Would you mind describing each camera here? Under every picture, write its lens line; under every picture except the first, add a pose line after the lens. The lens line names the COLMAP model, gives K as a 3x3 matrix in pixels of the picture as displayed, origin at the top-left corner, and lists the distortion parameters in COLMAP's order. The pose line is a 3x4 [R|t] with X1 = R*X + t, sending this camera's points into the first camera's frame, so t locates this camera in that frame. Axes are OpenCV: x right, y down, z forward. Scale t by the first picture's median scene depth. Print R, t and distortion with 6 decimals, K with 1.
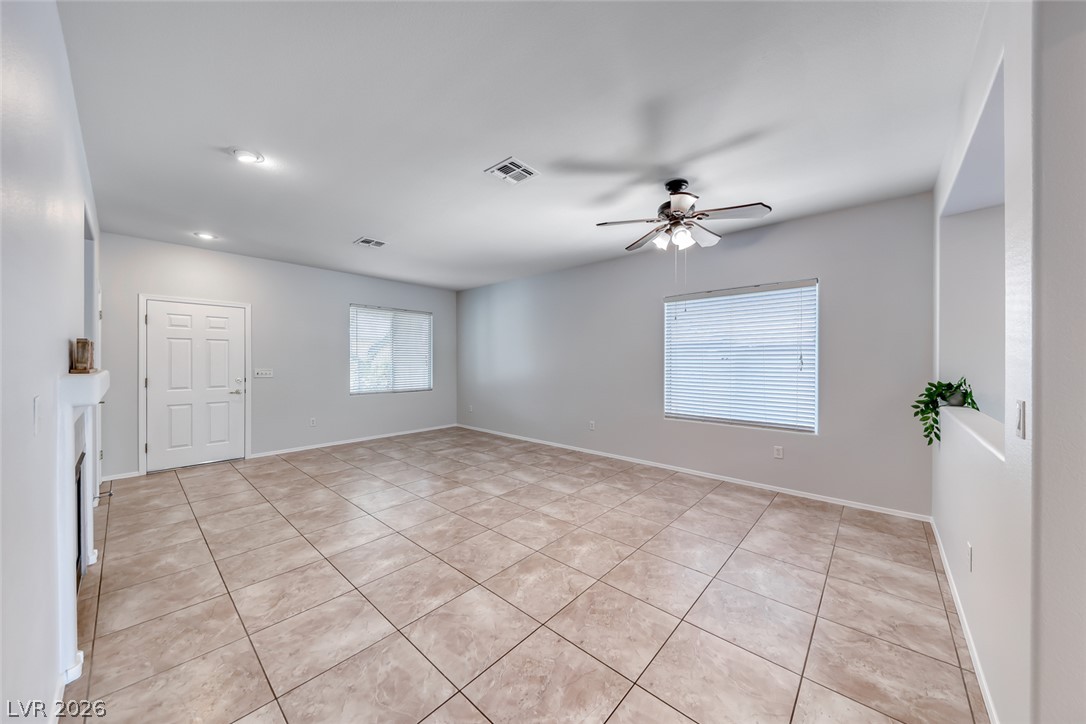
lens RADIAL K [[369.1, 0, 538.9], [0, 369.1, 363.7], [0, 0, 1]] dist [0.006557, -0.000229]
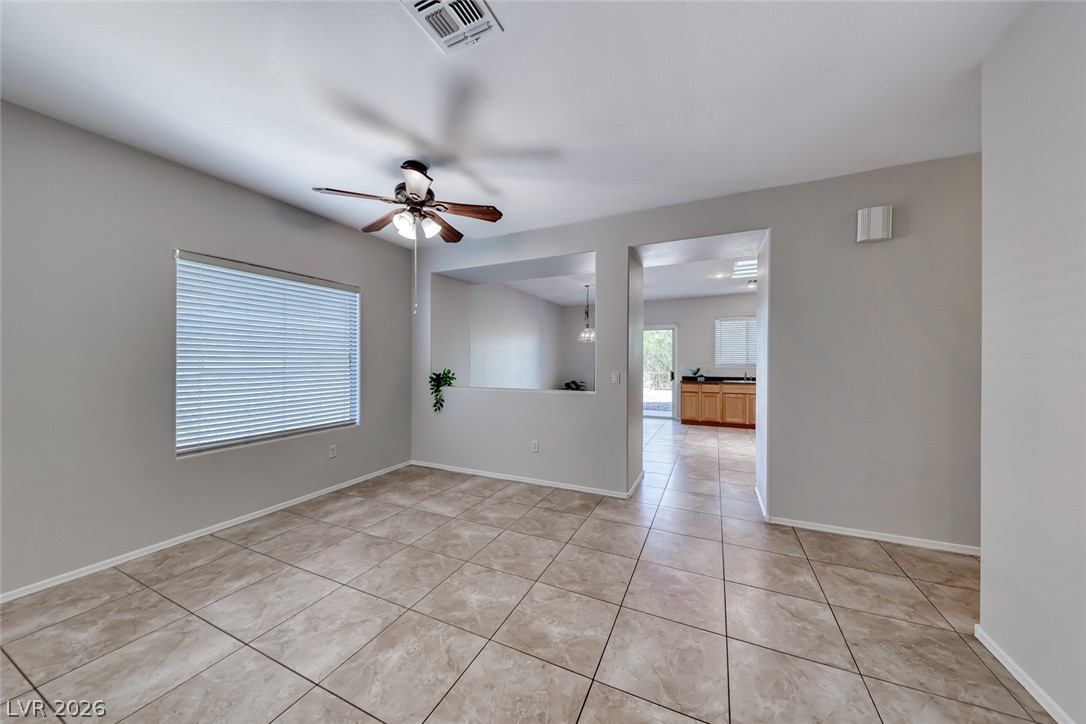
lens RADIAL K [[369.1, 0, 538.9], [0, 369.1, 363.7], [0, 0, 1]] dist [0.006557, -0.000229]
pose [[-0.289014, -0.009517, 0.957278, -0.440683], [0.005522, 0.999917, 0.011608, -0.004585], [-0.957309, 0.008641, -0.288938, 0.718504]]
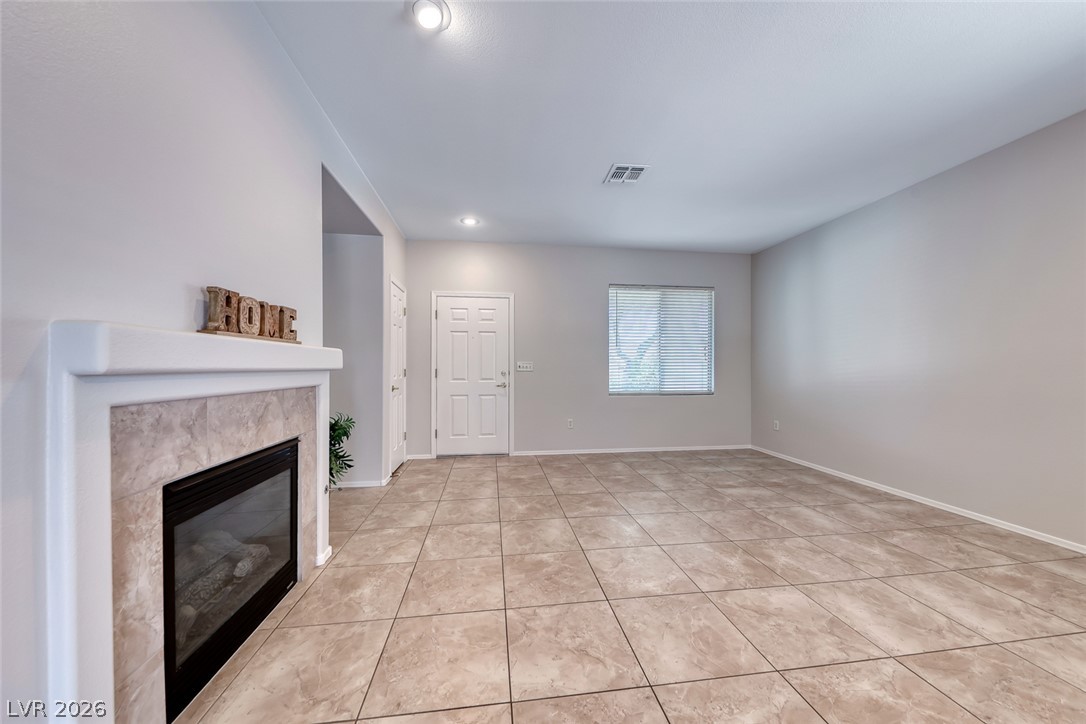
lens RADIAL K [[375.4, 0, 539.8], [0, 375.4, 367.6], [0, 0, 1]] dist [0.000030, -0.000238]
pose [[0.762991, 0.001241, -0.646407, -0.133293], [-0.003181, 0.999993, -0.001835, 0.039935], [0.646401, 0.003457, 0.762990, 0.397428]]
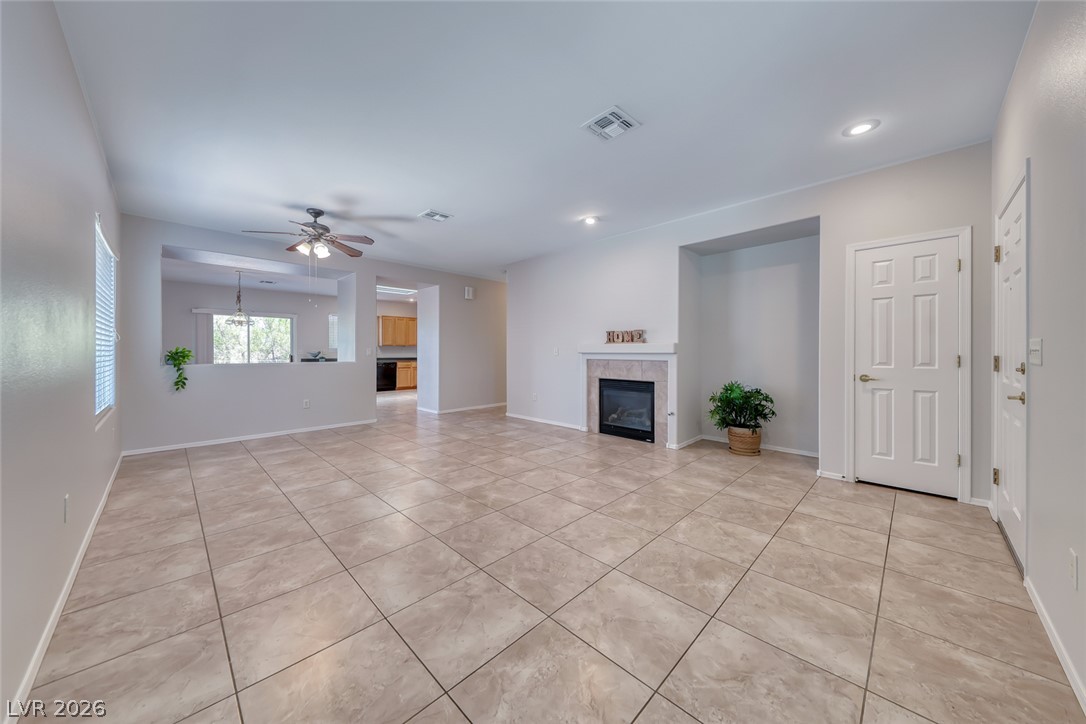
lens RADIAL K [[367.8, 0, 546.8], [0, 367.8, 356.9], [0, 0, 1]] dist [0.000536, -0.000024]
pose [[-0.999472, -0.001123, 0.032471, -0.408690], [-0.000426, 0.999770, 0.021461, 0.029000], [-0.032487, 0.021436, -0.999242, 1.756040]]
